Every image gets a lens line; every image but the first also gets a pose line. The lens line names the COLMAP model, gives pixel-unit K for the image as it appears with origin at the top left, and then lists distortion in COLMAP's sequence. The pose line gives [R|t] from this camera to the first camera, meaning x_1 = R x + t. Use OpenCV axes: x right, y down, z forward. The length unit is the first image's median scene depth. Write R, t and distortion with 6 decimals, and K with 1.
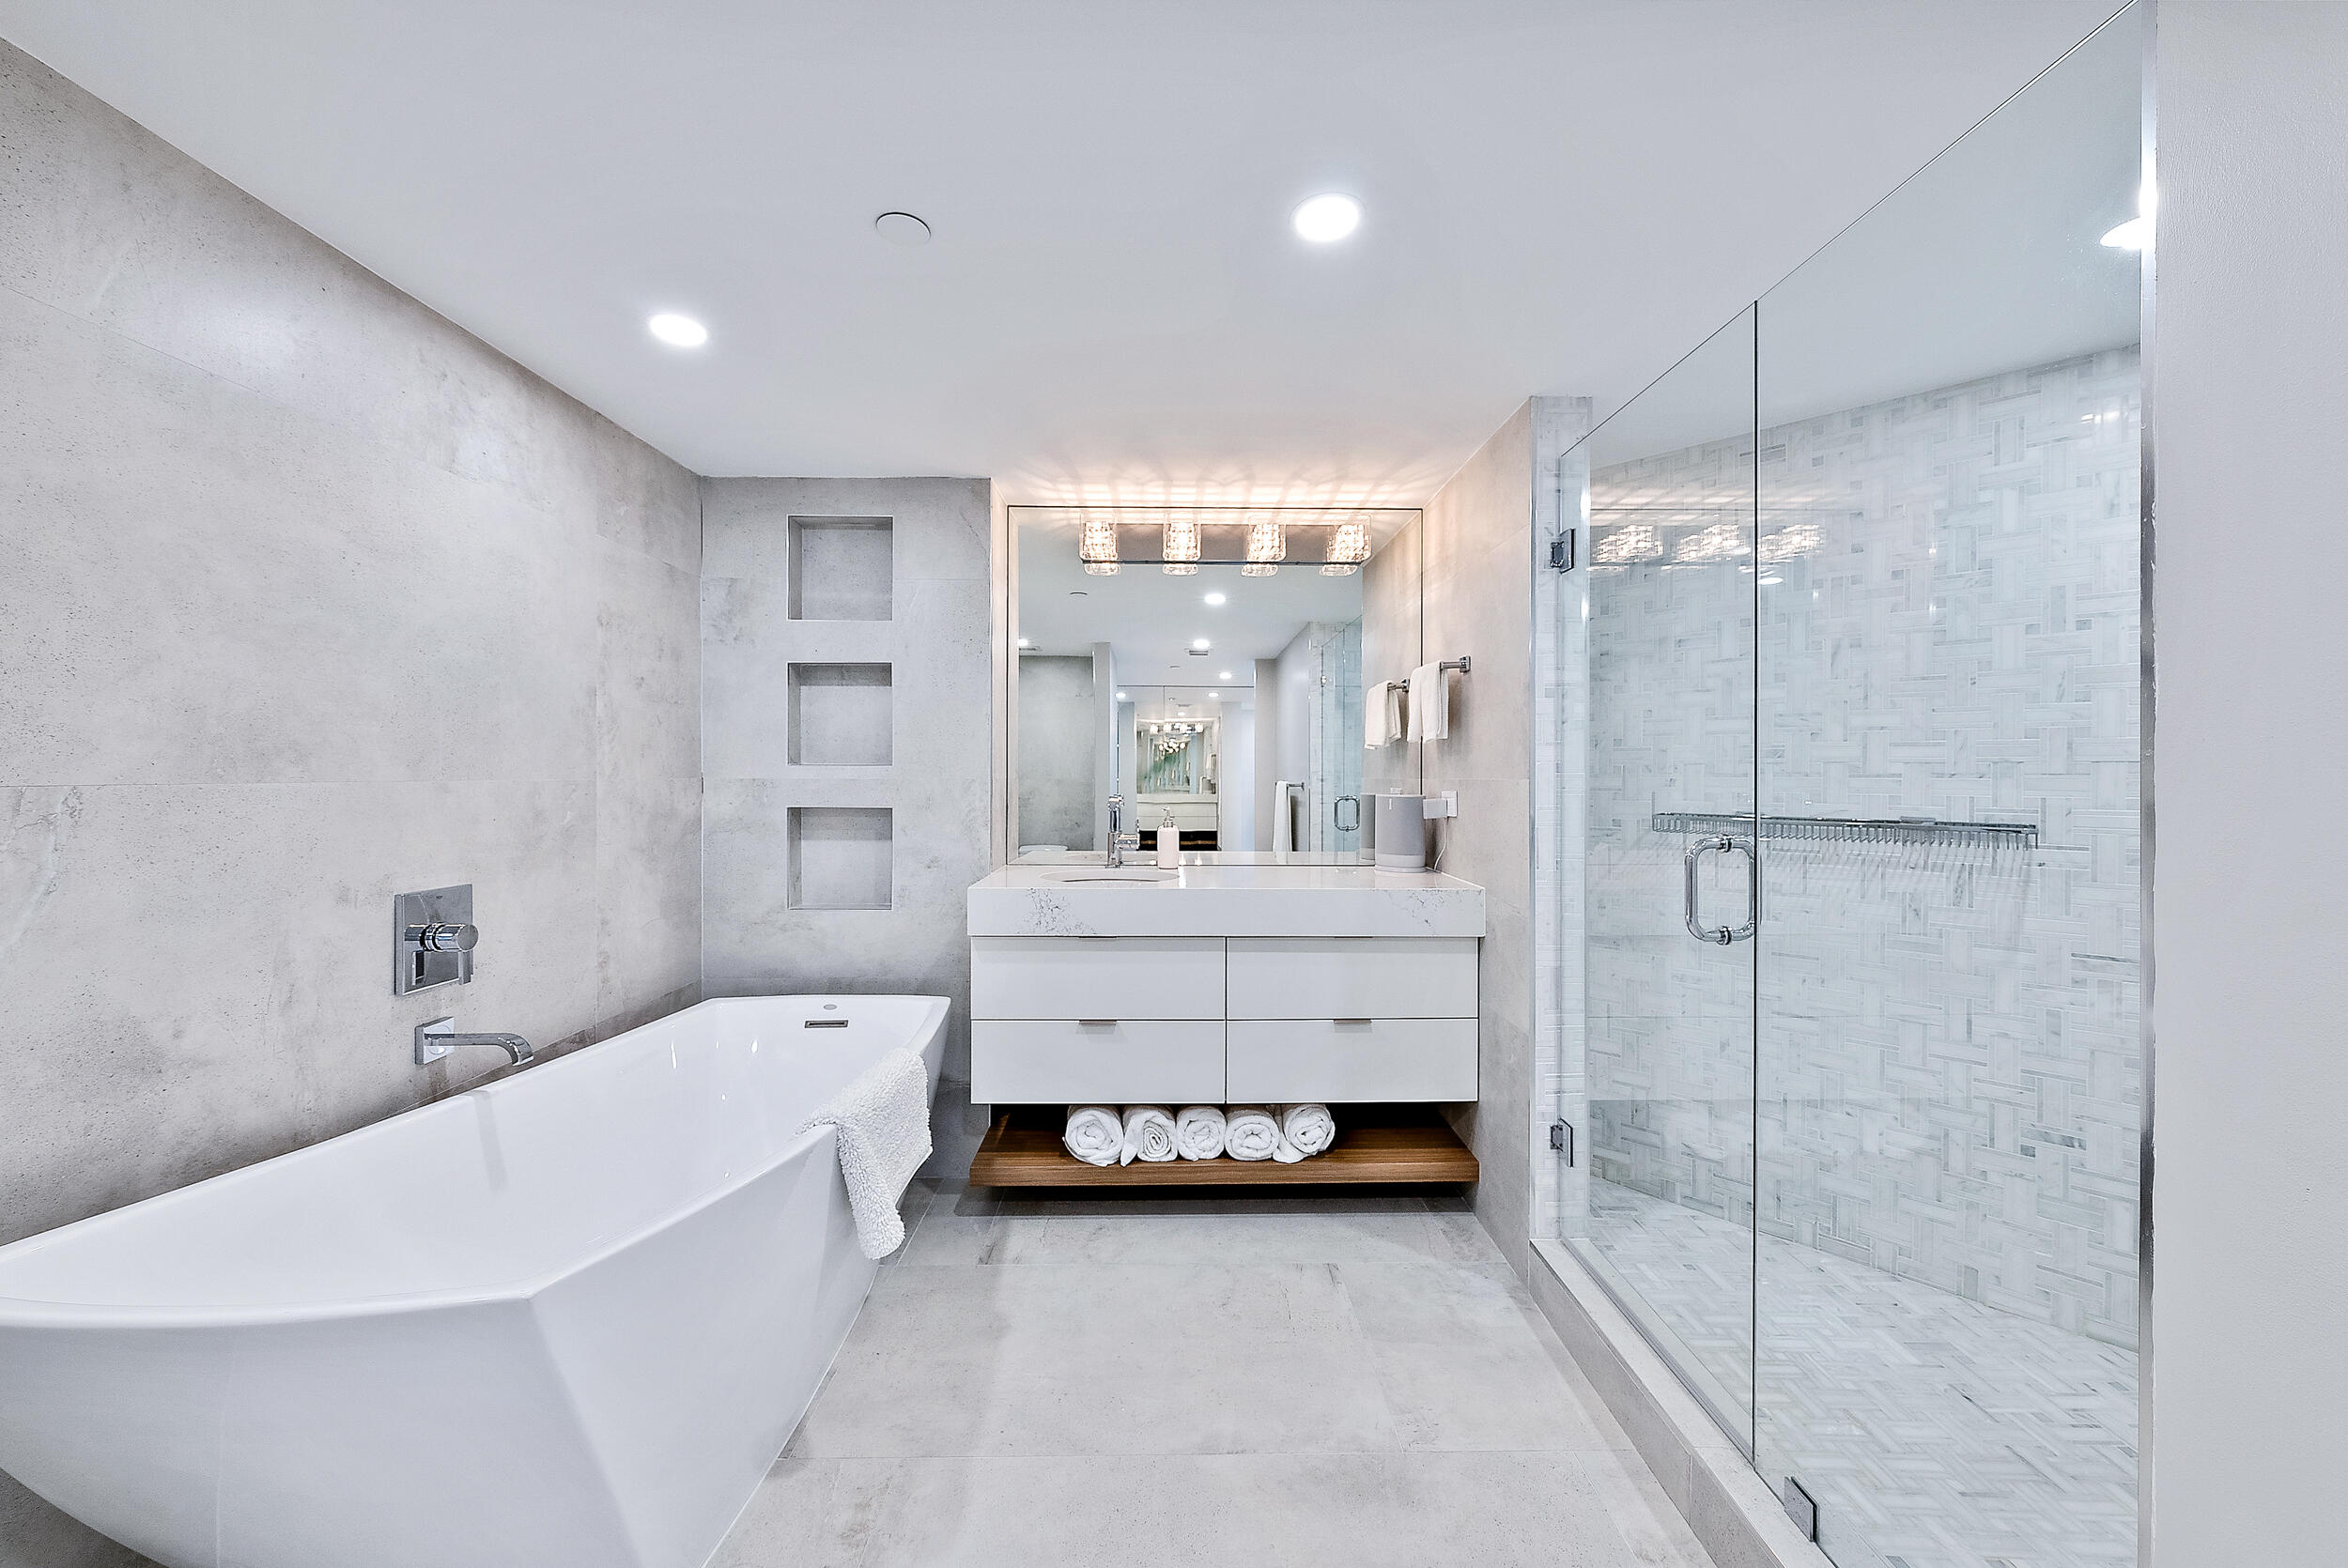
lens RADIAL K [[799.5, 0, 1202.9], [0, 799.5, 778.6], [0, 0, 1]] dist [-0.000624, -0.000119]
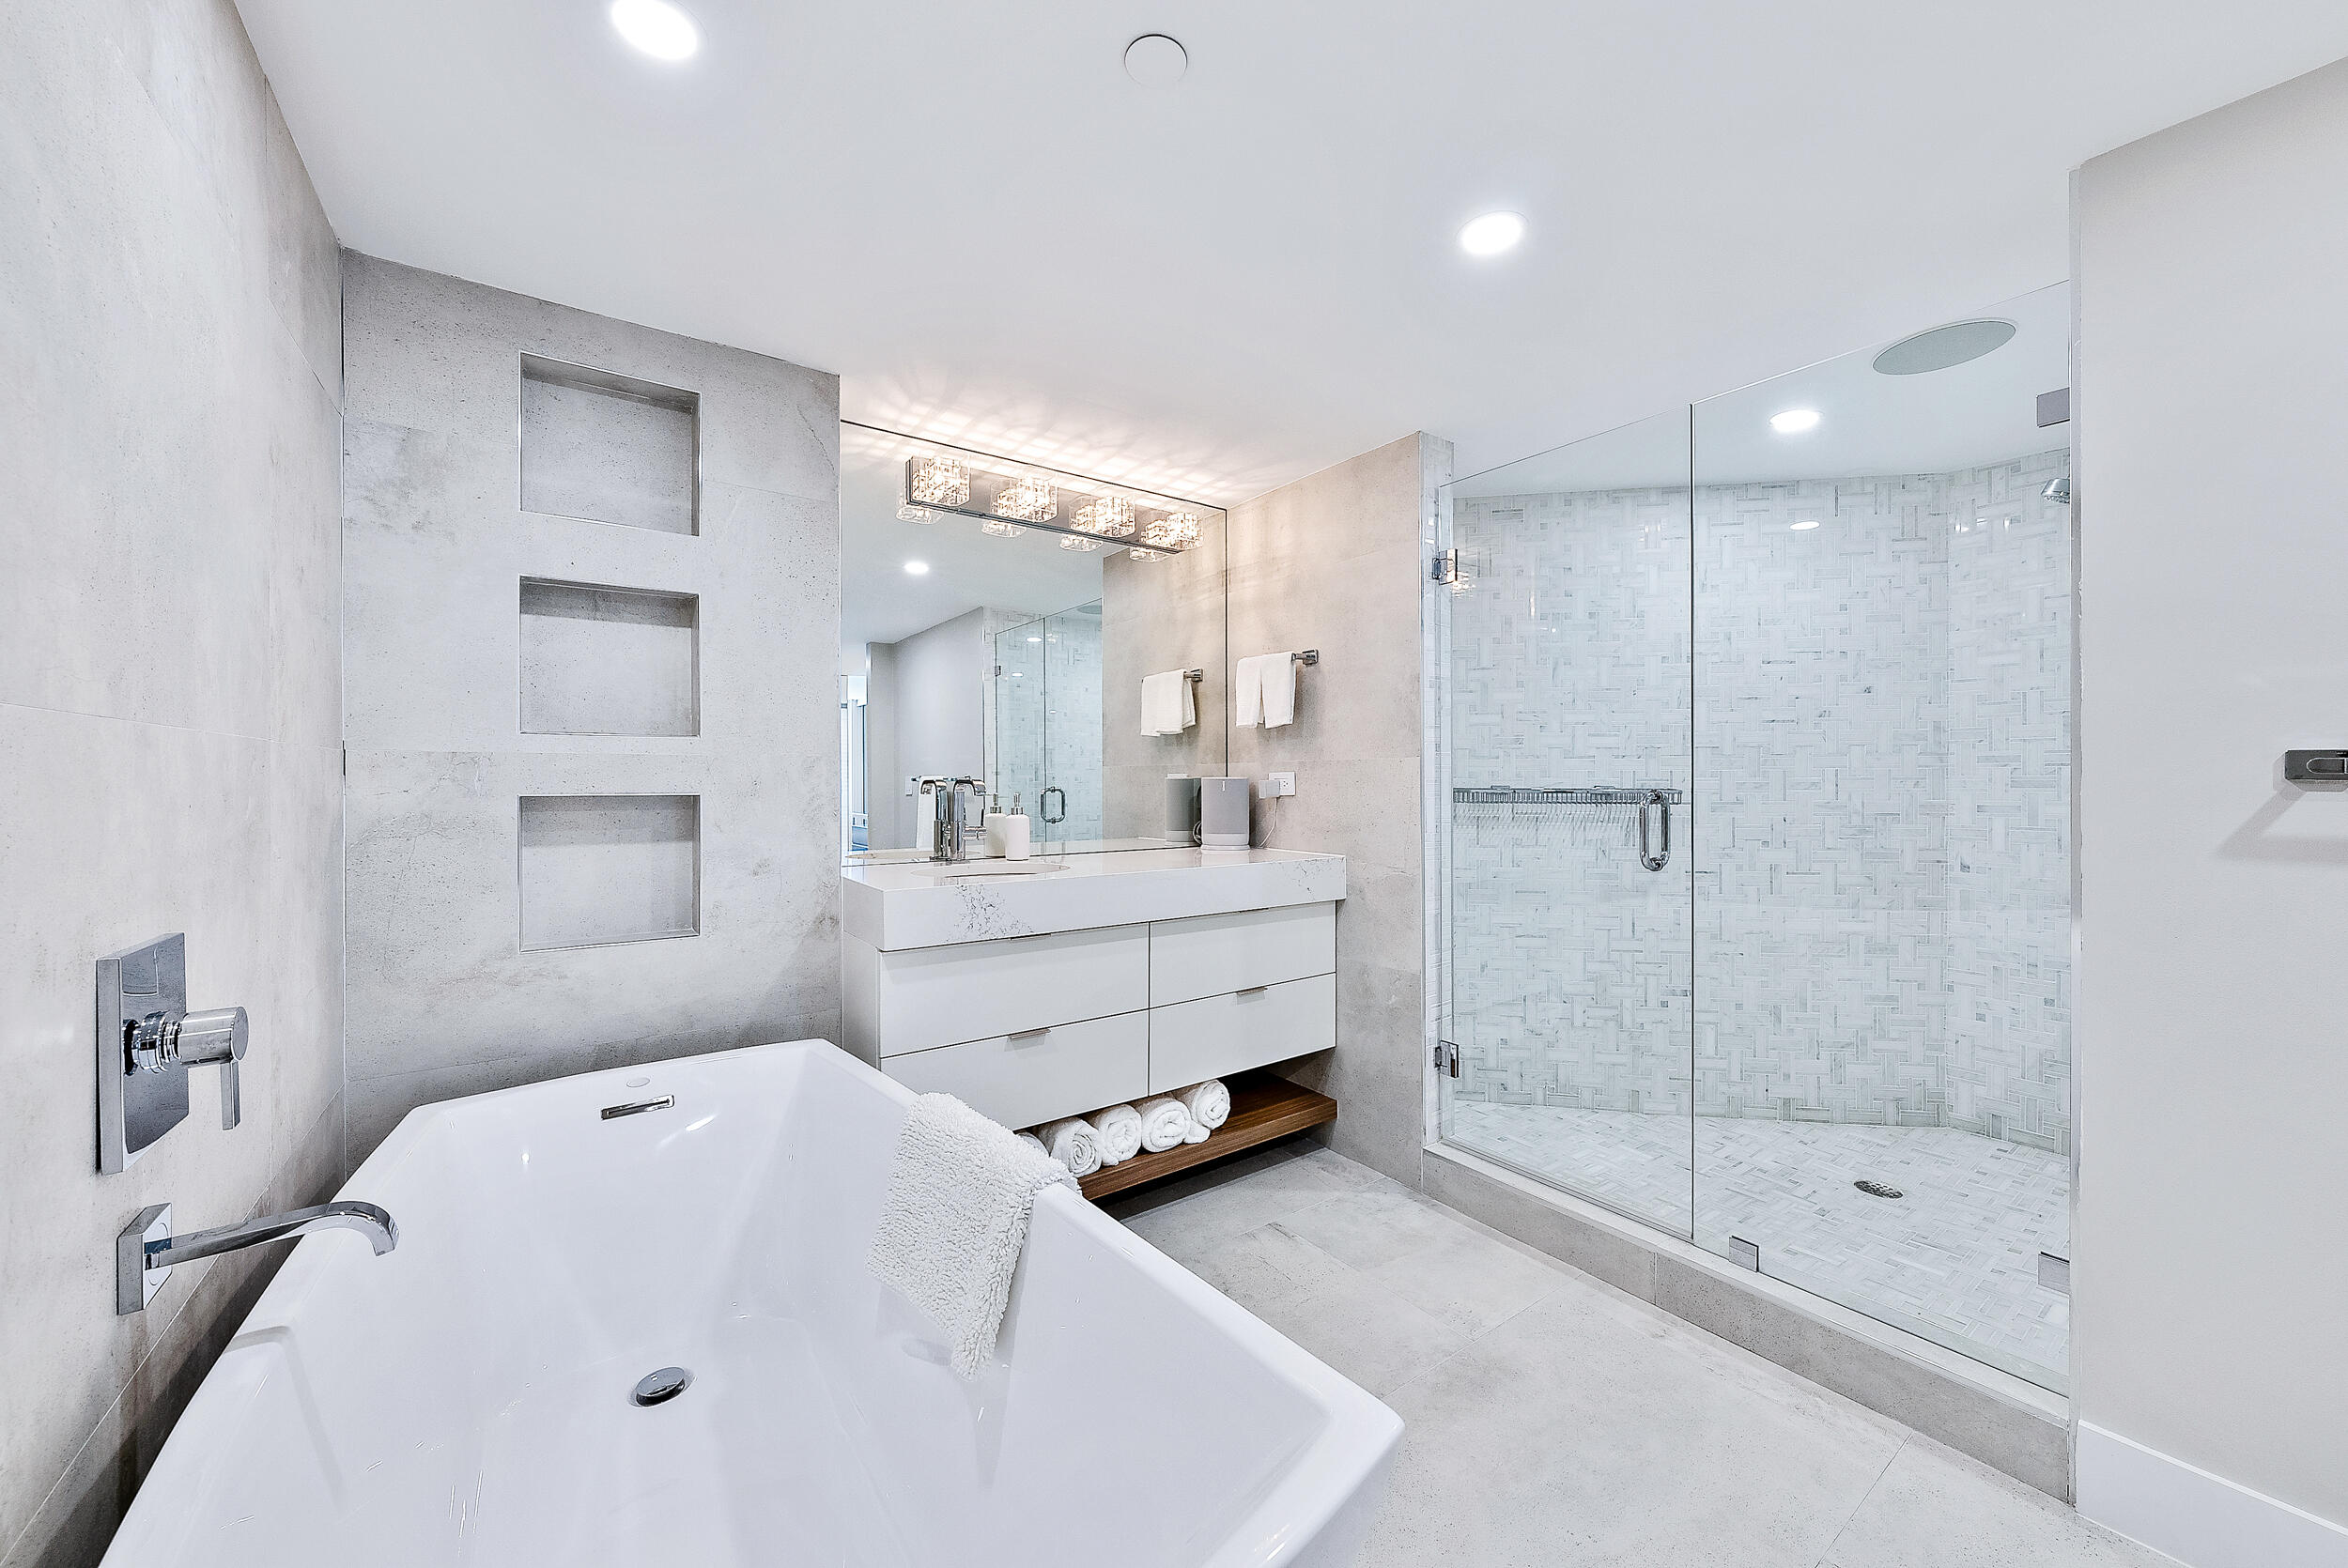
lens RADIAL K [[799.5, 0, 1202.9], [0, 799.5, 778.6], [0, 0, 1]] dist [-0.000624, -0.000119]
pose [[0.843549, -0.005783, 0.537021, -0.421057], [0.006475, 0.999979, 0.000598, 0.025802], [-0.537013, 0.002972, 0.843569, 0.154118]]
